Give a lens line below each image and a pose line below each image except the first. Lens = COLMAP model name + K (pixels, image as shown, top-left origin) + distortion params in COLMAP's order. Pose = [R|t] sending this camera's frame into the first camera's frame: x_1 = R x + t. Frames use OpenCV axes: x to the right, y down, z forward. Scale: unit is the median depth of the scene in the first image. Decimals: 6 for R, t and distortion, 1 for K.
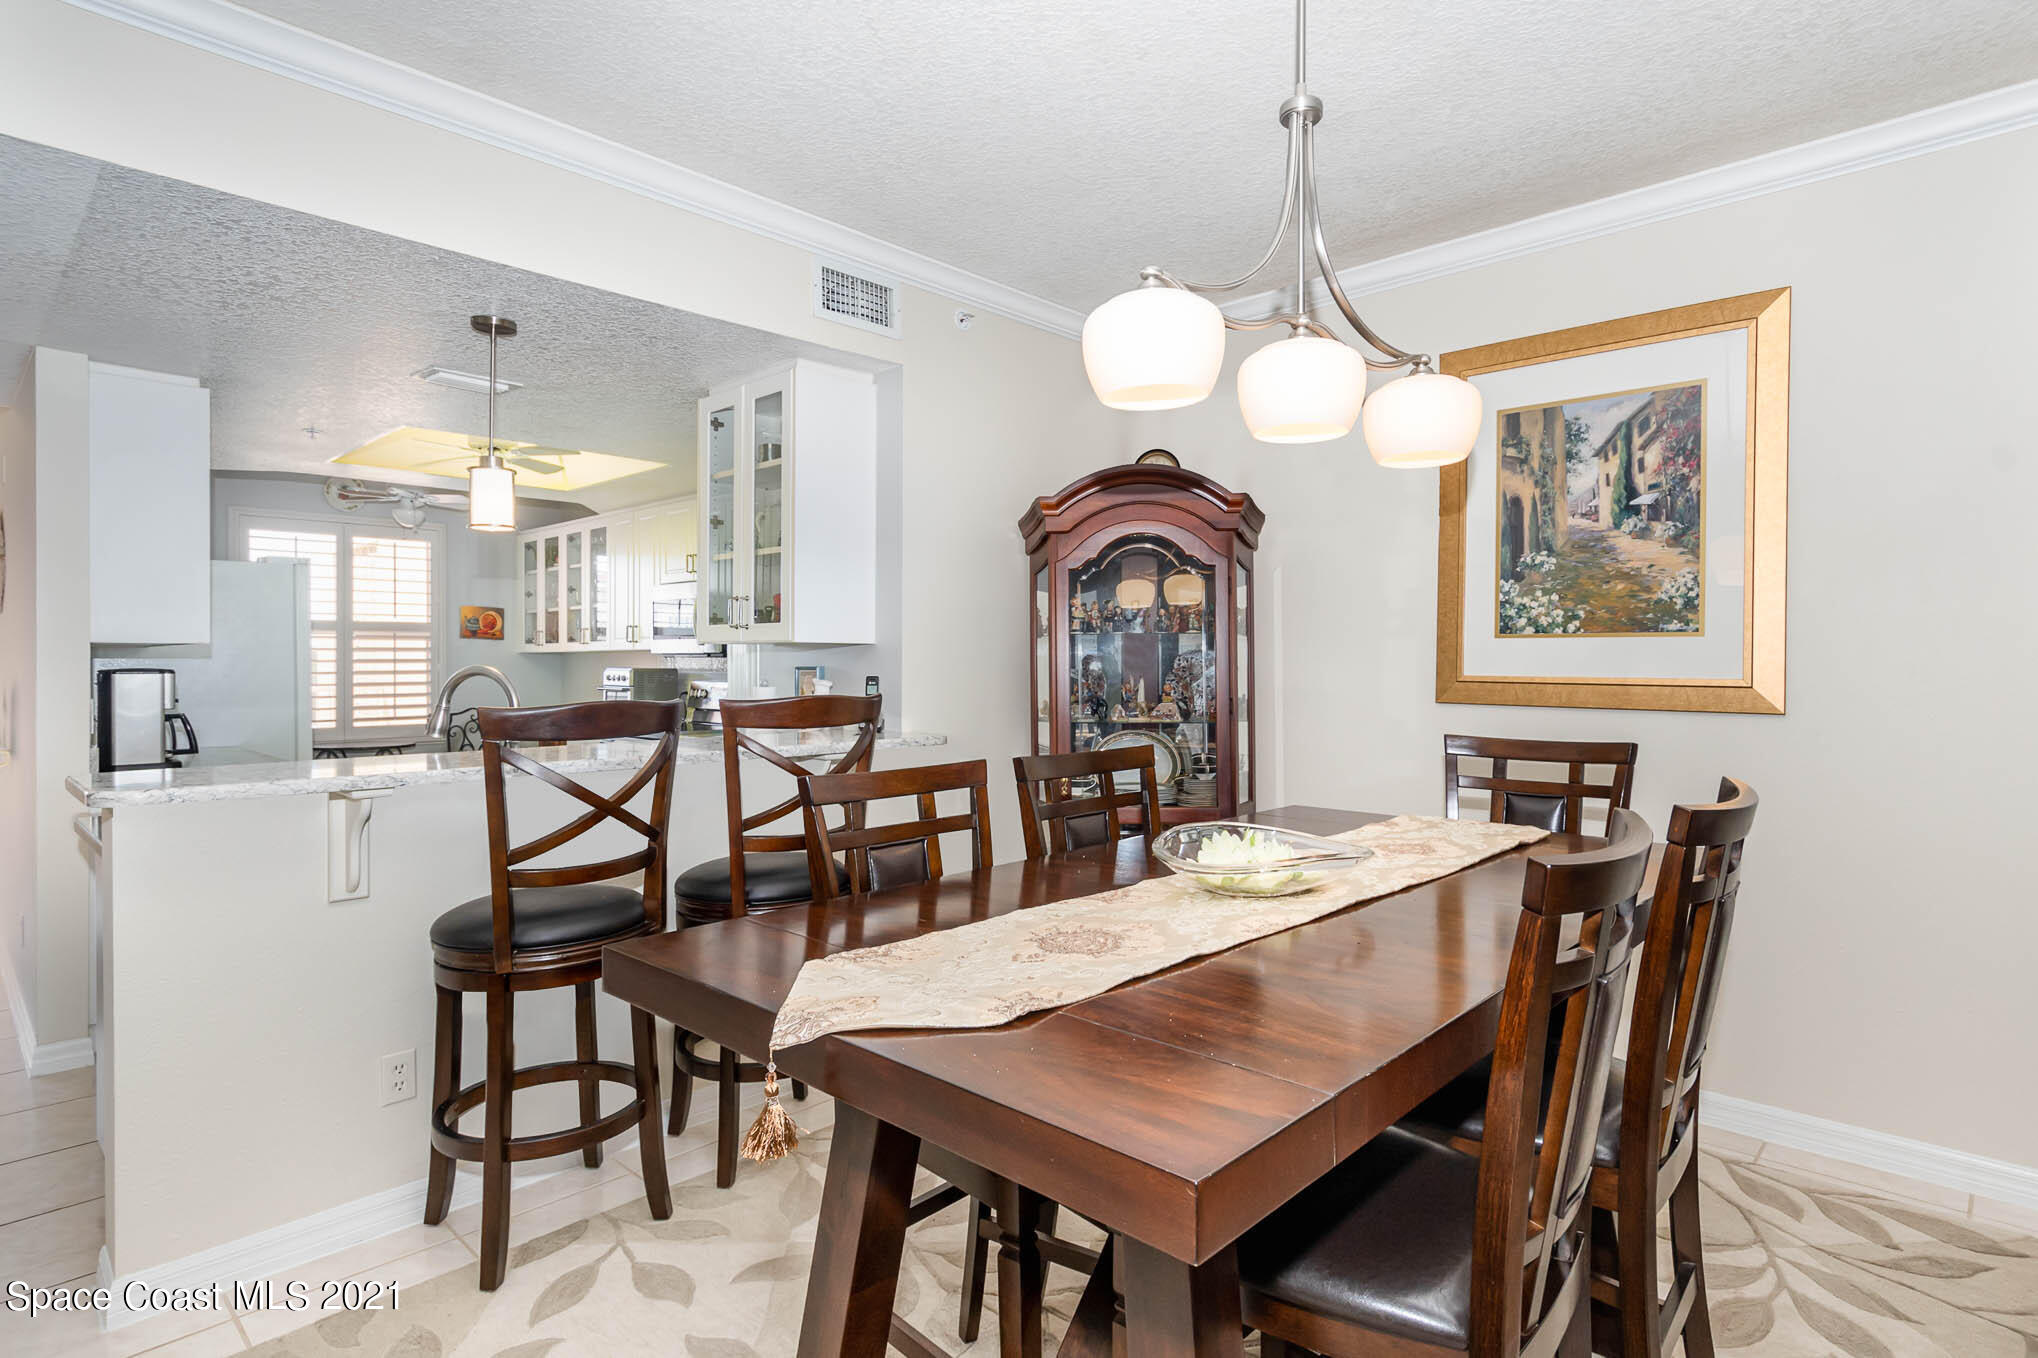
lens RADIAL K [[1046.9, 0, 1023.4], [0, 1046.9, 668.2], [0, 0, 1]] dist [0.000843, -0.000686]
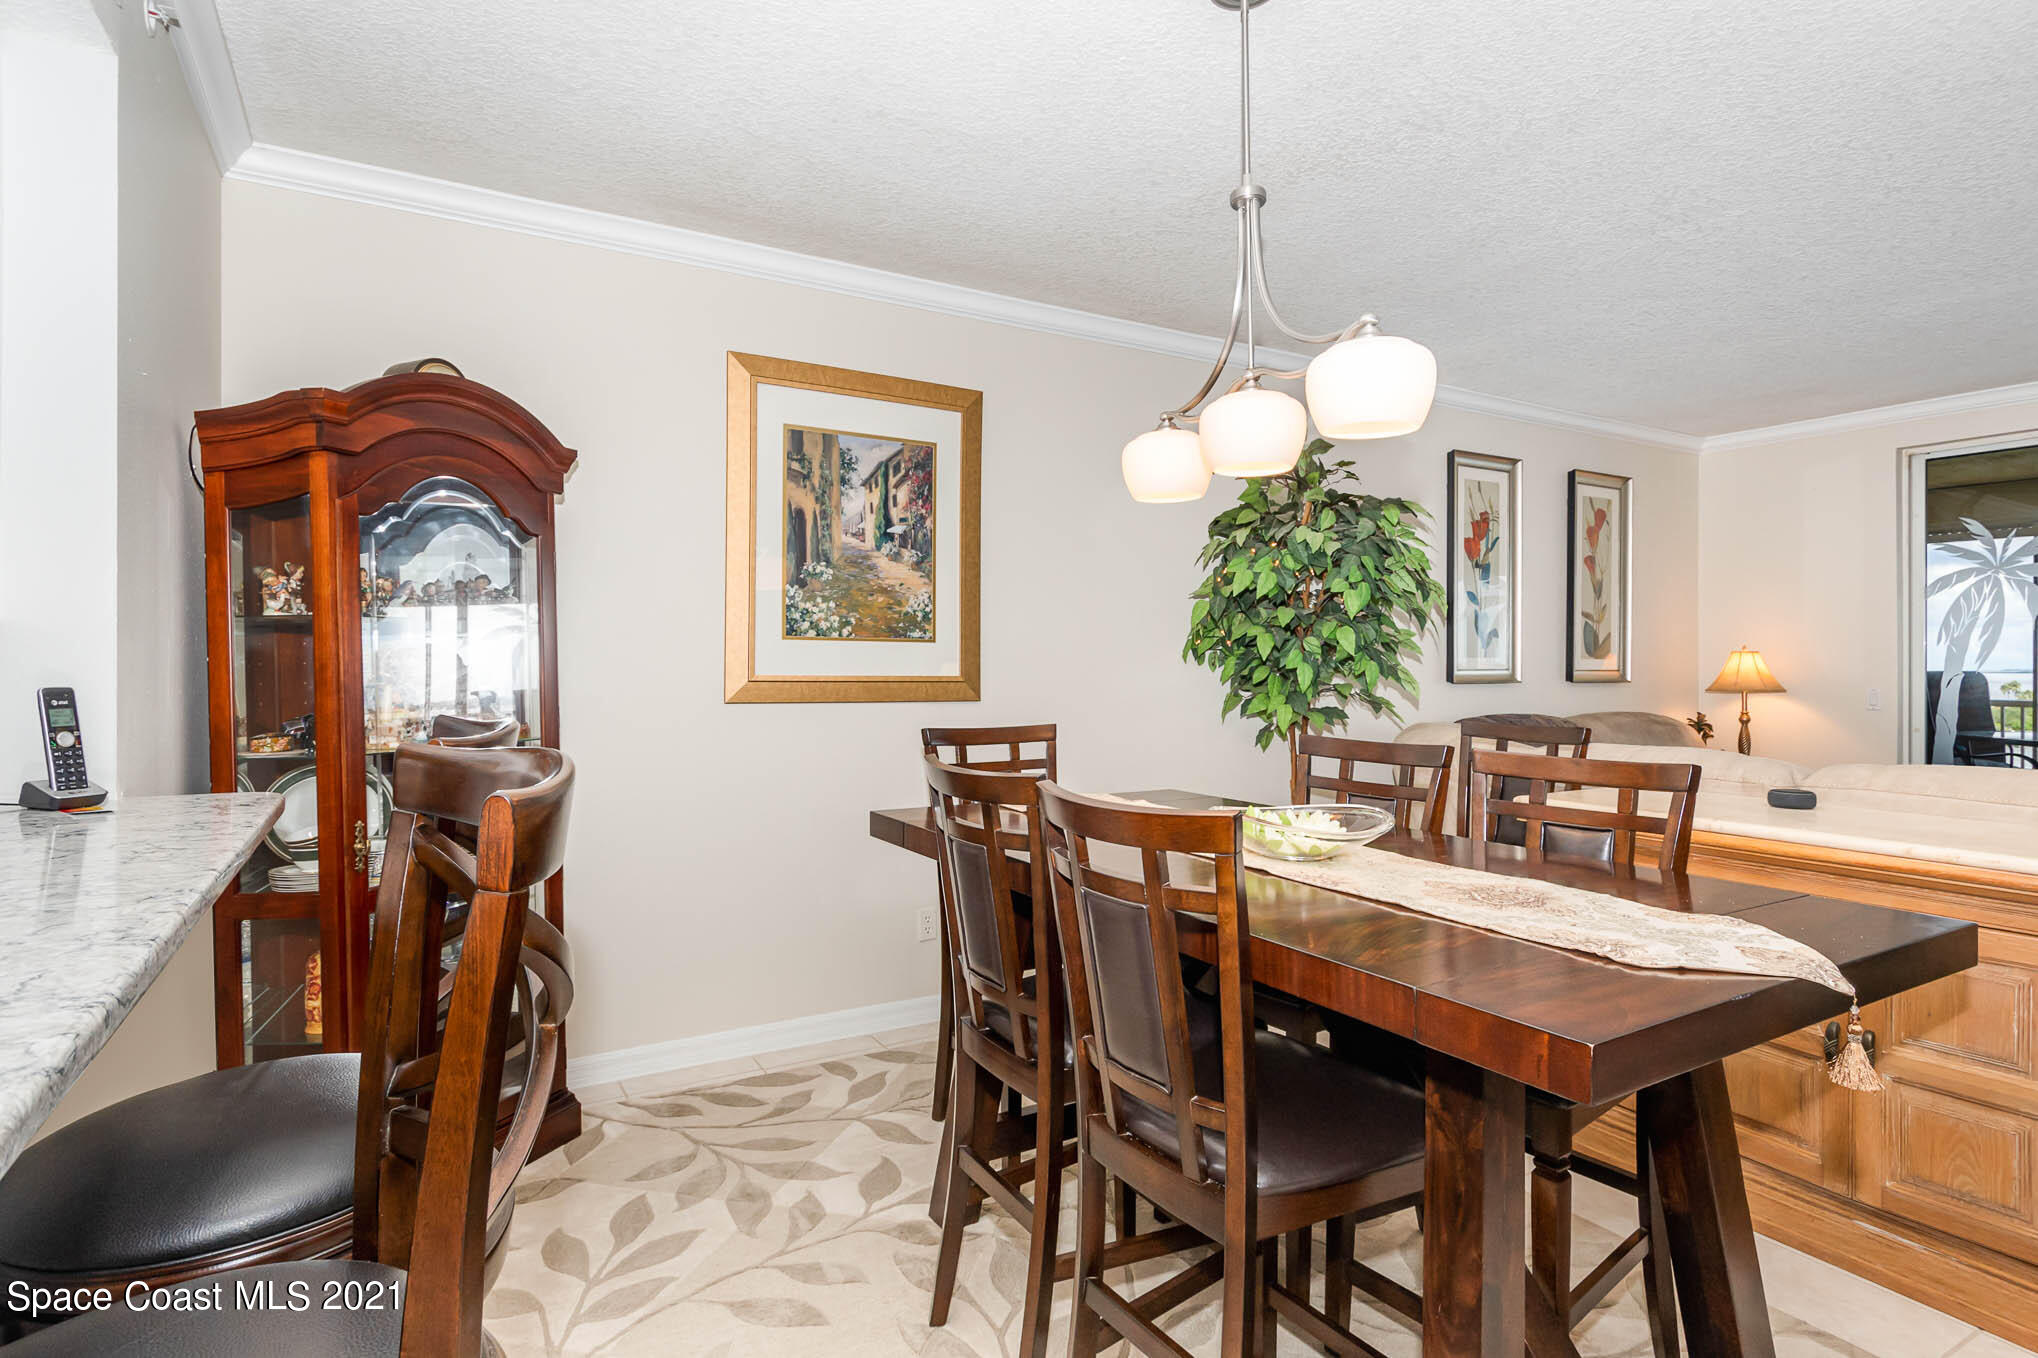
lens RADIAL K [[1046.9, 0, 1023.4], [0, 1046.9, 668.2], [0, 0, 1]] dist [0.000843, -0.000686]
pose [[0.278393, -0.002511, 0.960464, -0.504862], [0.003969, 0.999991, 0.001464, -0.000533], [-0.960459, 0.003405, 0.278401, 0.487333]]
